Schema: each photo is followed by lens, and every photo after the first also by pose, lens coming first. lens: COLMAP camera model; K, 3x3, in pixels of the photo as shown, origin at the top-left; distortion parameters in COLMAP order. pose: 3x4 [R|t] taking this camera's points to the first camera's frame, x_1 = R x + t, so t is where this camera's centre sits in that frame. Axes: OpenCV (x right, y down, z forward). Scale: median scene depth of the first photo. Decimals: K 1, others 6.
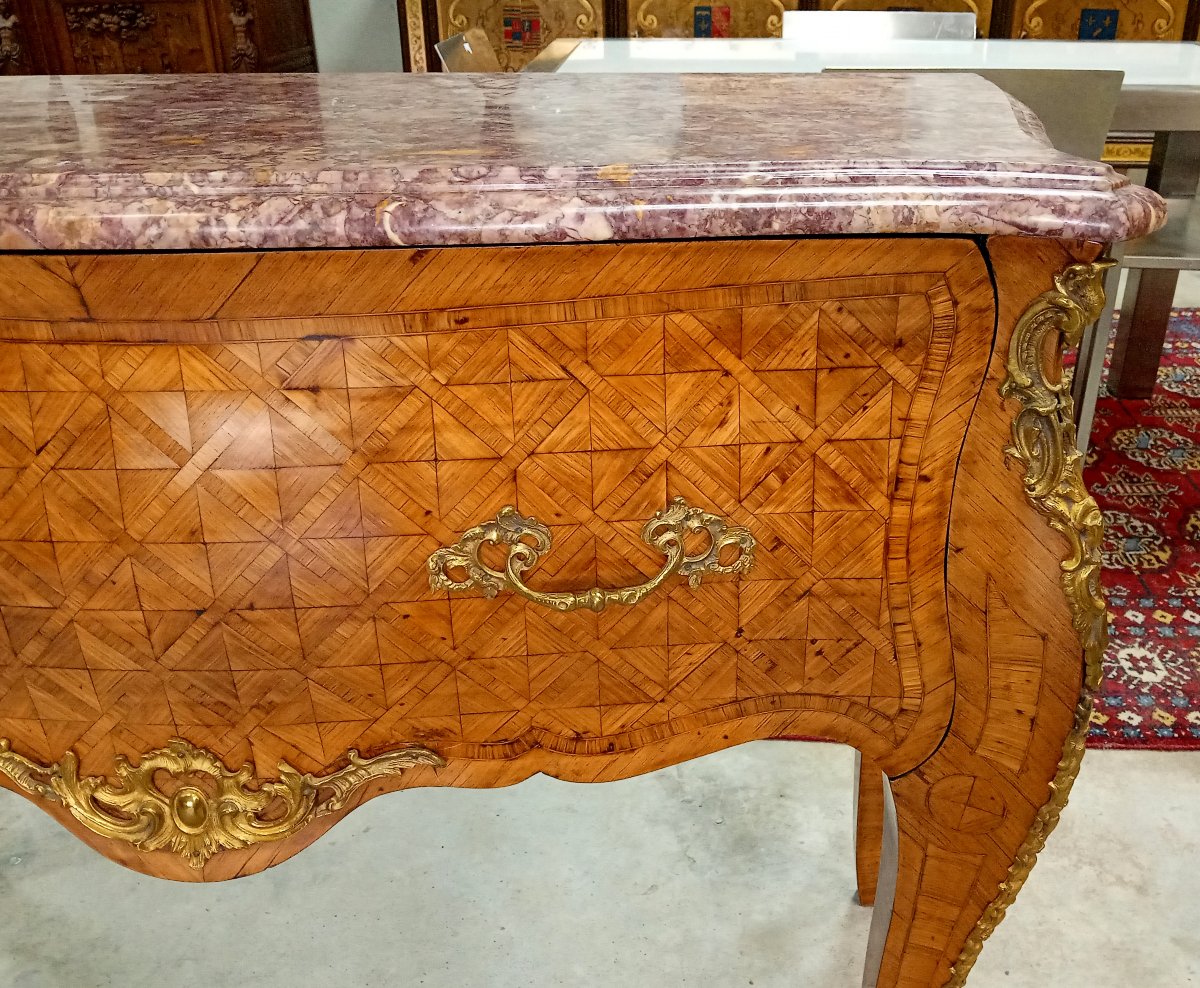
lens RADIAL K [[1107.3, 0, 648.2], [0, 1107.3, 492.5], [0, 0, 1]] dist [0.088074, -0.190530]
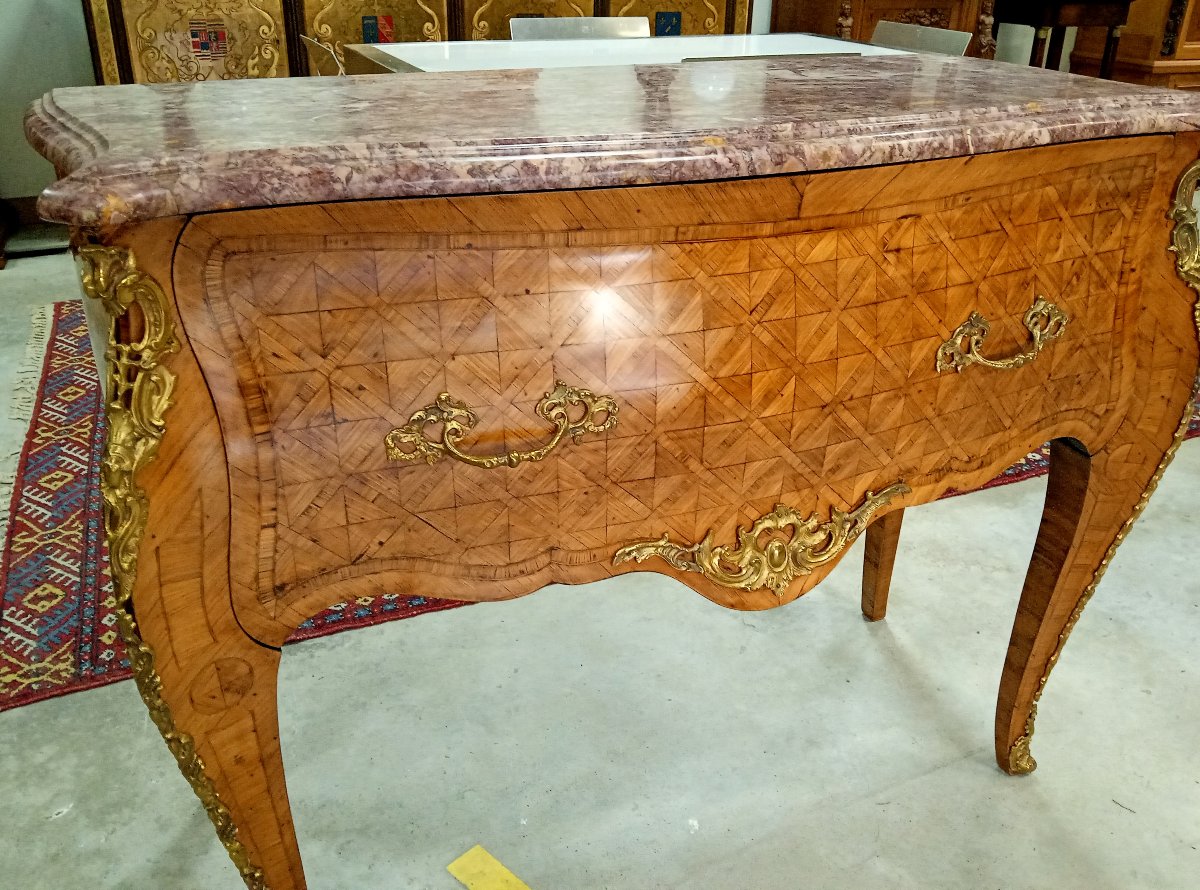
lens RADIAL K [[980.8, 0, 576.7], [0, 980.8, 432.4], [0, 0, 1]] dist [0.072876, -0.181838]
pose [[0.910901, -0.174477, 0.373922, -1.175993], [0.178002, 0.983703, 0.025383, 0.044009], [-0.372257, 0.043437, 0.927113, -0.132395]]
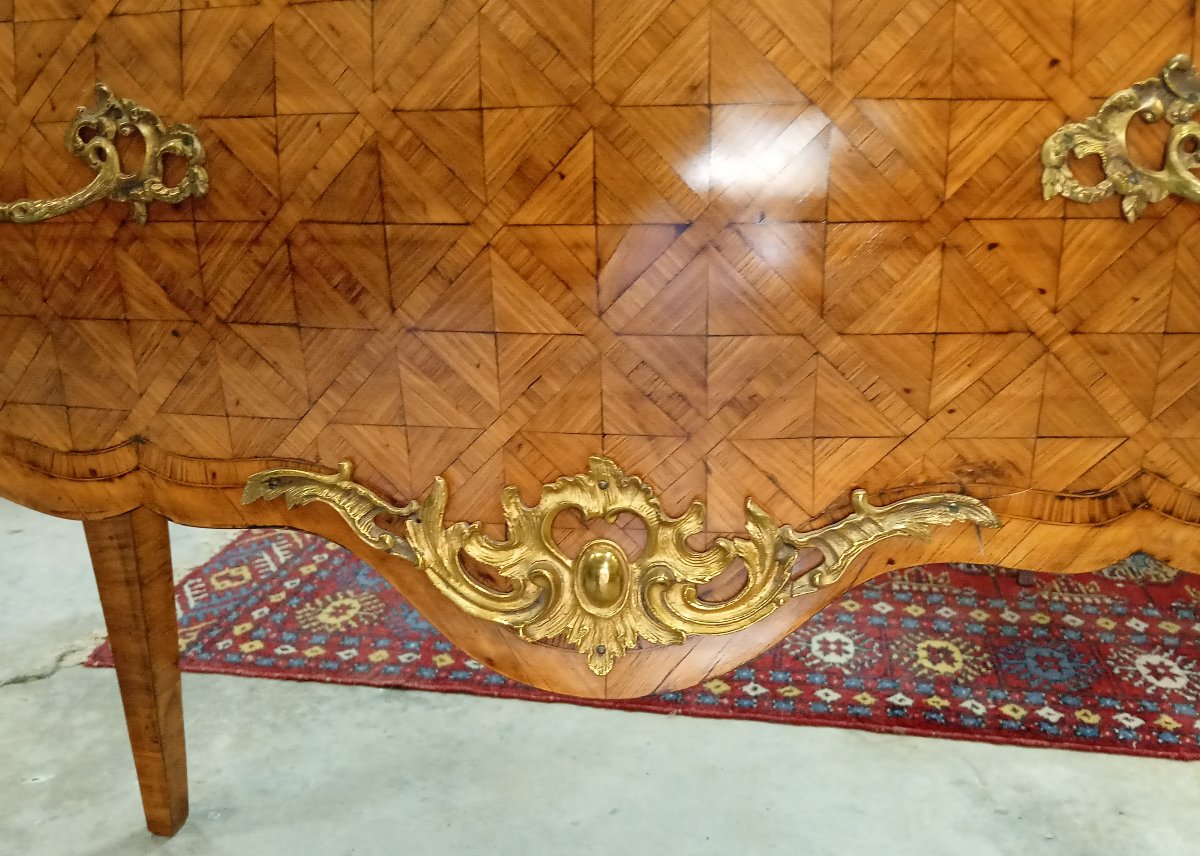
lens RADIAL K [[1044.4, 0, 603.5], [0, 1044.4, 448.5], [0, 0, 1]] dist [0.103295, -0.274344]
pose [[0.991028, 0.029565, -0.130347, -0.345499], [-0.049104, 0.987565, -0.149345, 0.316998], [0.124310, 0.154405, 0.980156, 0.385982]]
